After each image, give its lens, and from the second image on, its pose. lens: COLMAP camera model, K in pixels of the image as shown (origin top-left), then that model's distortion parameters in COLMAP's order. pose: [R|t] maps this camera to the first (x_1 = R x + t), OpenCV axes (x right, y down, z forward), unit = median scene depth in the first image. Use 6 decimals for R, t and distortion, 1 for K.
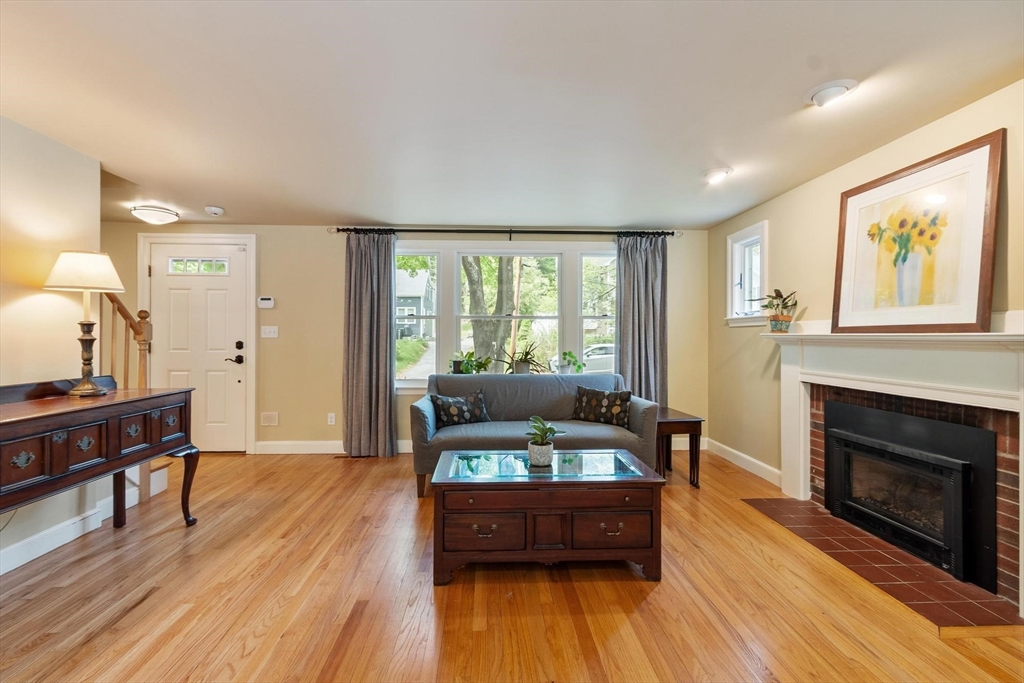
lens RADIAL K [[451.4, 0, 507.6], [0, 451.4, 337.4], [0, 0, 1]] dist [-0.001543, -0.000275]
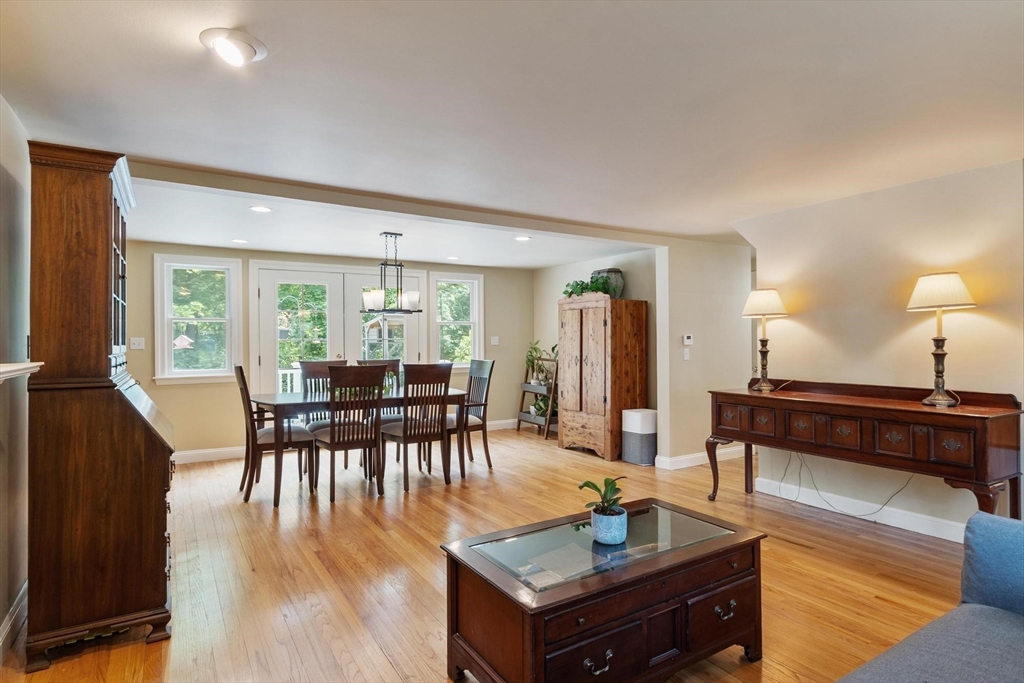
lens RADIAL K [[539.5, 0, 512.0], [0, 539.5, 341.5], [0, 0, 1]] dist [-0.000539, 0.000111]
pose [[-0.870935, 0.006233, -0.491360, 0.499664], [0.006456, 0.999978, 0.001241, -0.027612], [0.491357, -0.002091, -0.870956, 1.344445]]
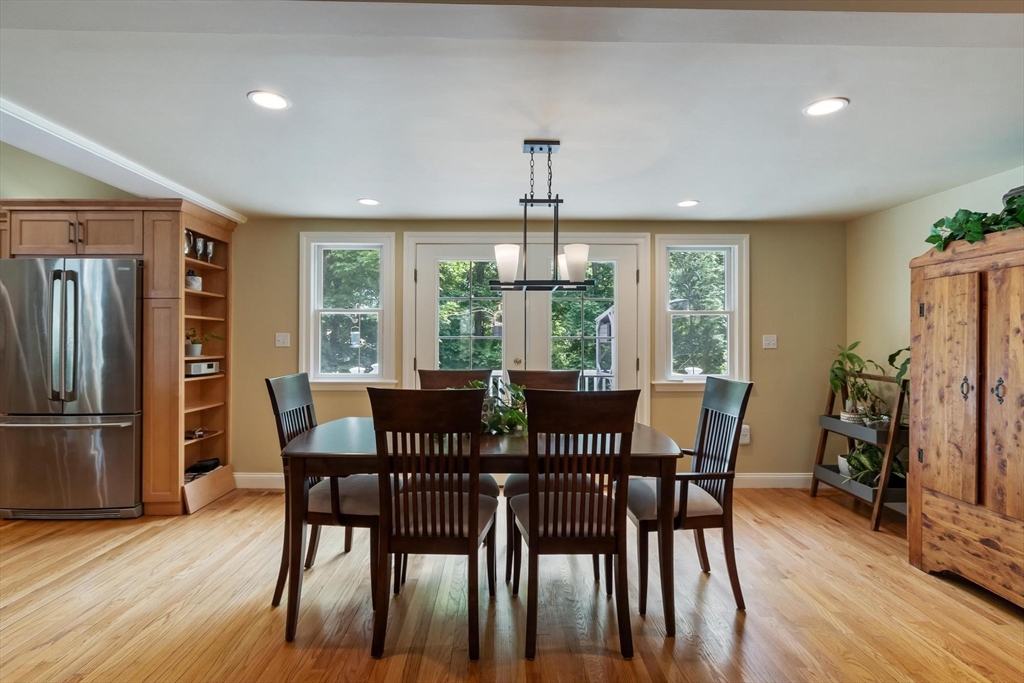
lens RADIAL K [[502.2, 0, 506.7], [0, 502.2, 335.3], [0, 0, 1]] dist [0.000900, -0.000455]
pose [[-0.999569, -0.004638, 0.028986, 0.033156], [-0.004947, 0.999932, -0.010582, -0.027483], [-0.028935, -0.010720, -0.999524, 0.554341]]
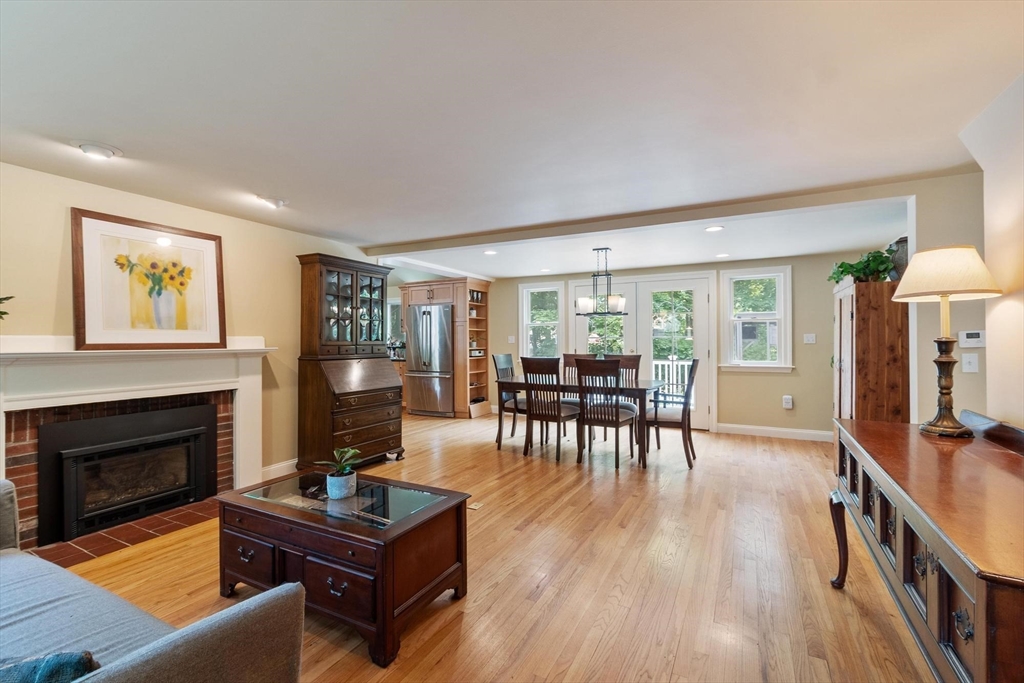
lens RADIAL K [[451.4, 0, 507.6], [0, 451.4, 337.4], [0, 0, 1]] dist [-0.001543, -0.000275]
pose [[-0.858905, 0.004084, 0.512118, -0.558082], [0.002525, 0.999990, -0.003740, -0.029852], [-0.512128, -0.001919, -0.858907, 1.318665]]
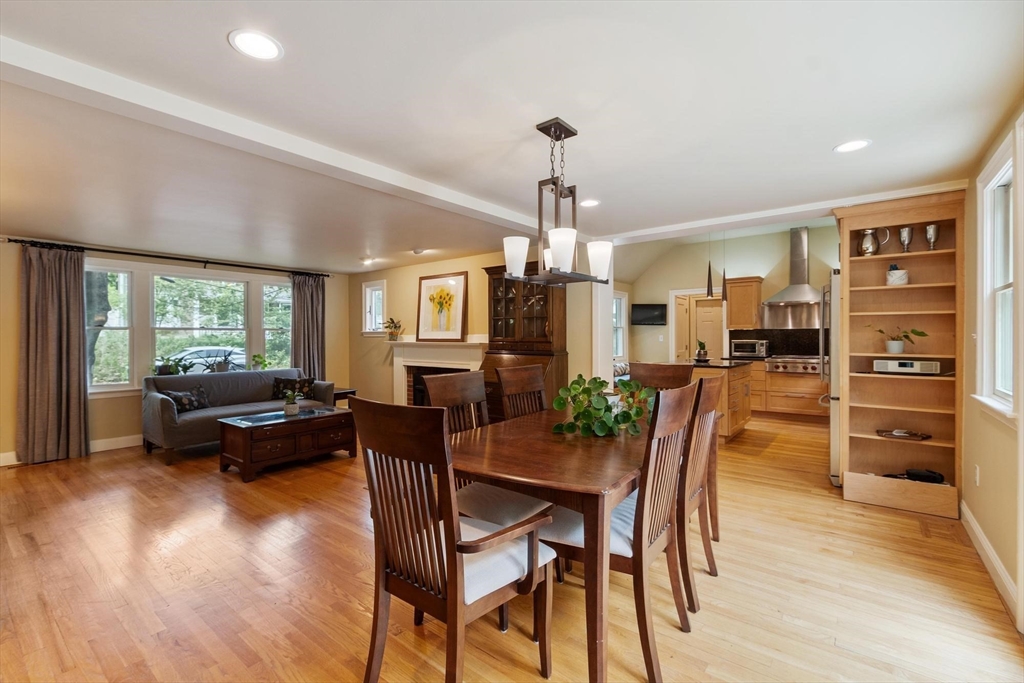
lens RADIAL K [[451.4, 0, 507.6], [0, 451.4, 337.4], [0, 0, 1]] dist [-0.001543, -0.000275]
pose [[0.654863, -0.004305, 0.755735, -0.608772], [0.004625, 0.999988, 0.001689, -0.029809], [-0.755733, 0.002389, 0.654875, -0.723742]]
